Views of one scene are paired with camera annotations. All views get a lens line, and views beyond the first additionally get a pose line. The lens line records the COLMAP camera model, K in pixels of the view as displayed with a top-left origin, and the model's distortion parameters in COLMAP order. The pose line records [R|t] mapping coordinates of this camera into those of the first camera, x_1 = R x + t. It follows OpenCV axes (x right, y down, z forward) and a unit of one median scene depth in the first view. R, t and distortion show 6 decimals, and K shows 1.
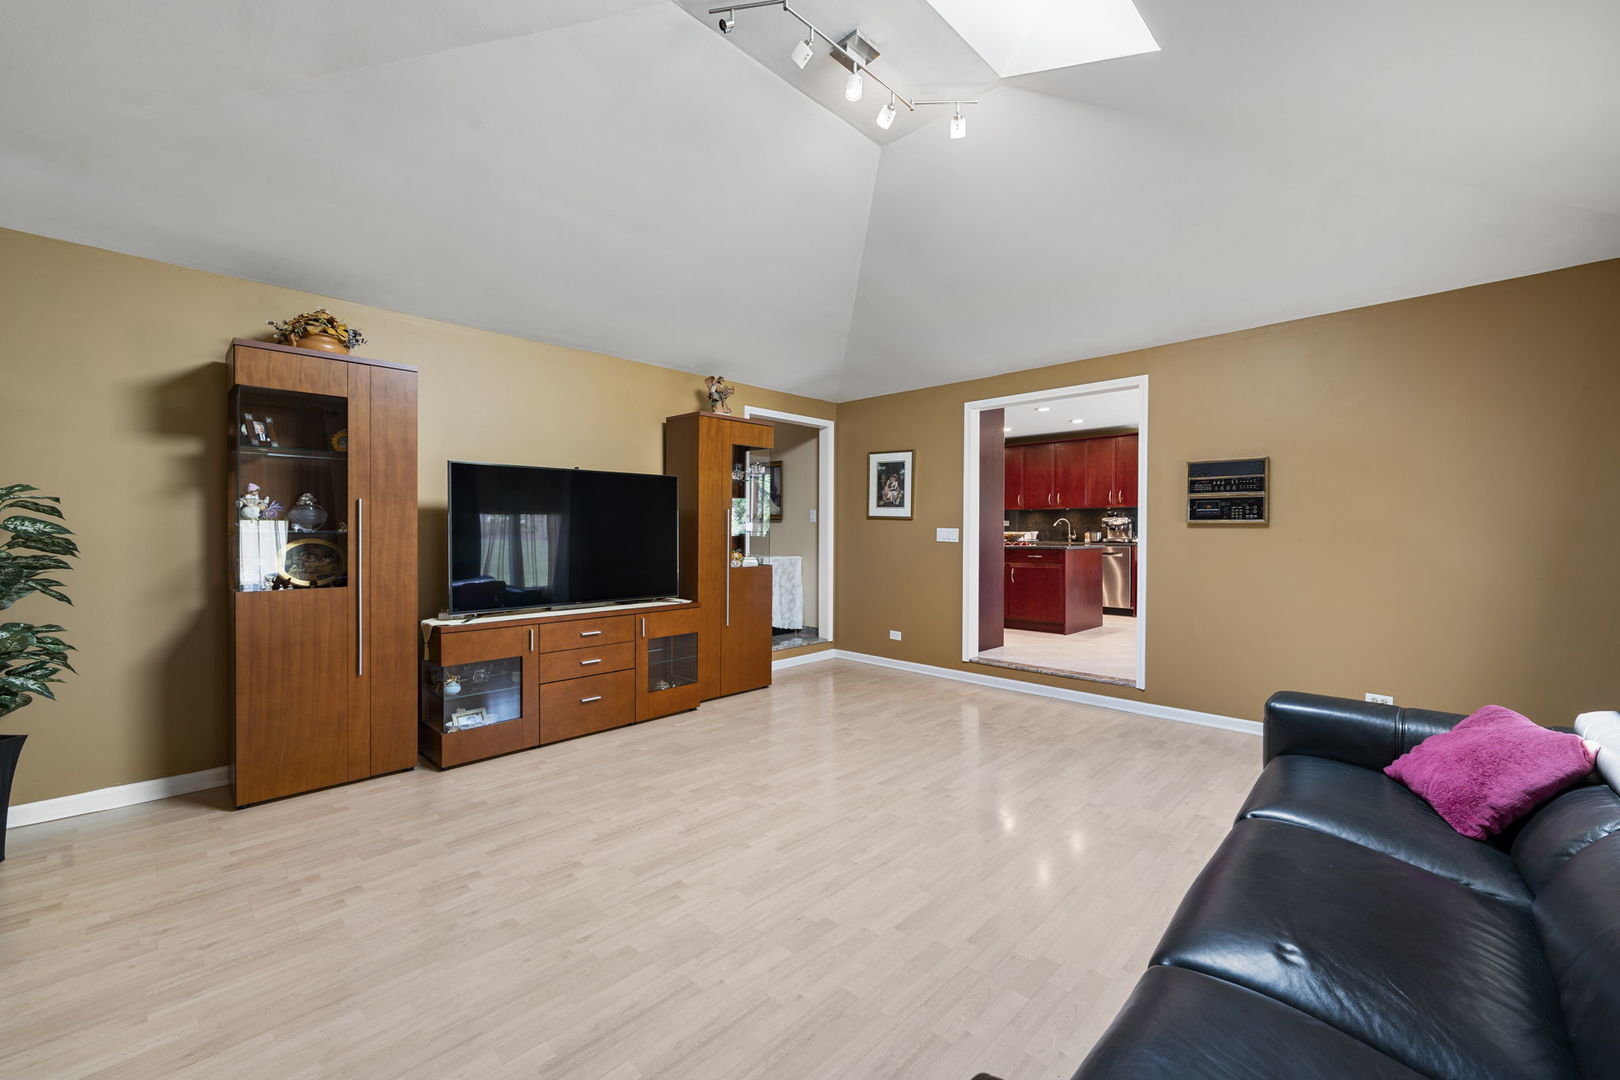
lens RADIAL K [[661.6, 0, 810.0], [0, 661.6, 536.8], [0, 0, 1]] dist [-0.000820, 0.000369]
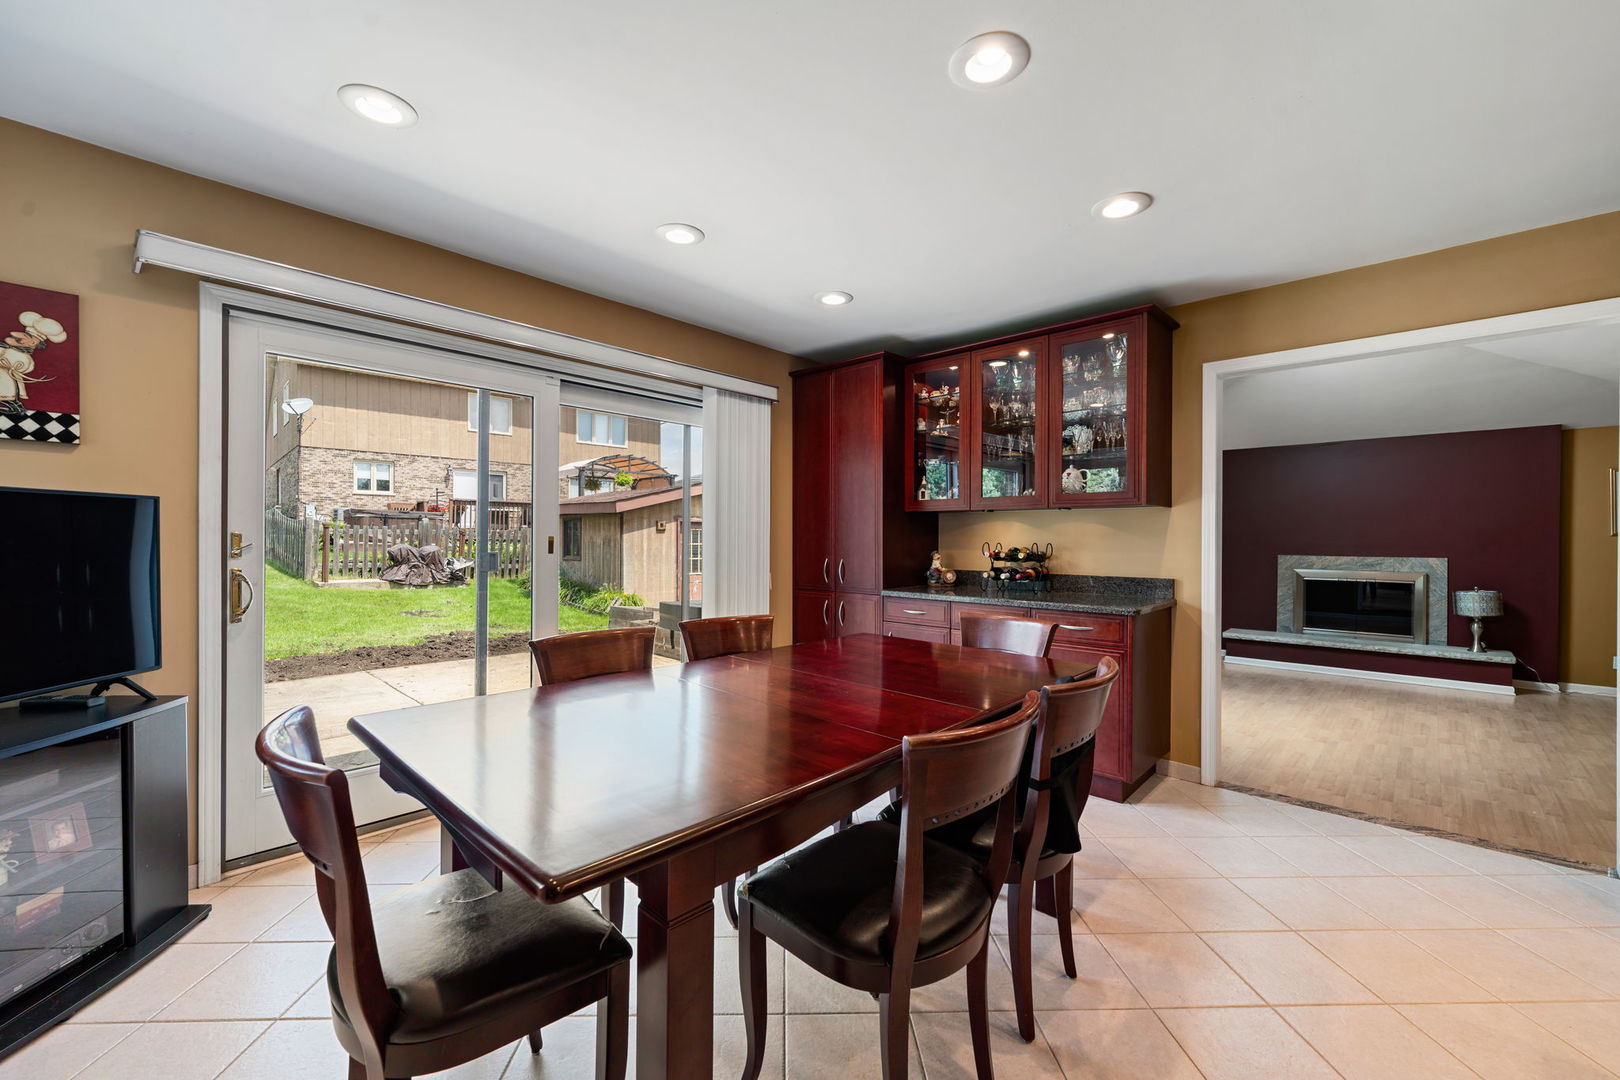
lens RADIAL K [[661.6, 0, 810.0], [0, 661.6, 545.1], [0, 0, 1]] dist [-0.000820, 0.000369]
pose [[-0.999972, -0.006347, -0.004069, 1.011922], [-0.006411, 0.999853, 0.015904, -0.056232], [0.003968, 0.015929, -0.999865, 1.834789]]
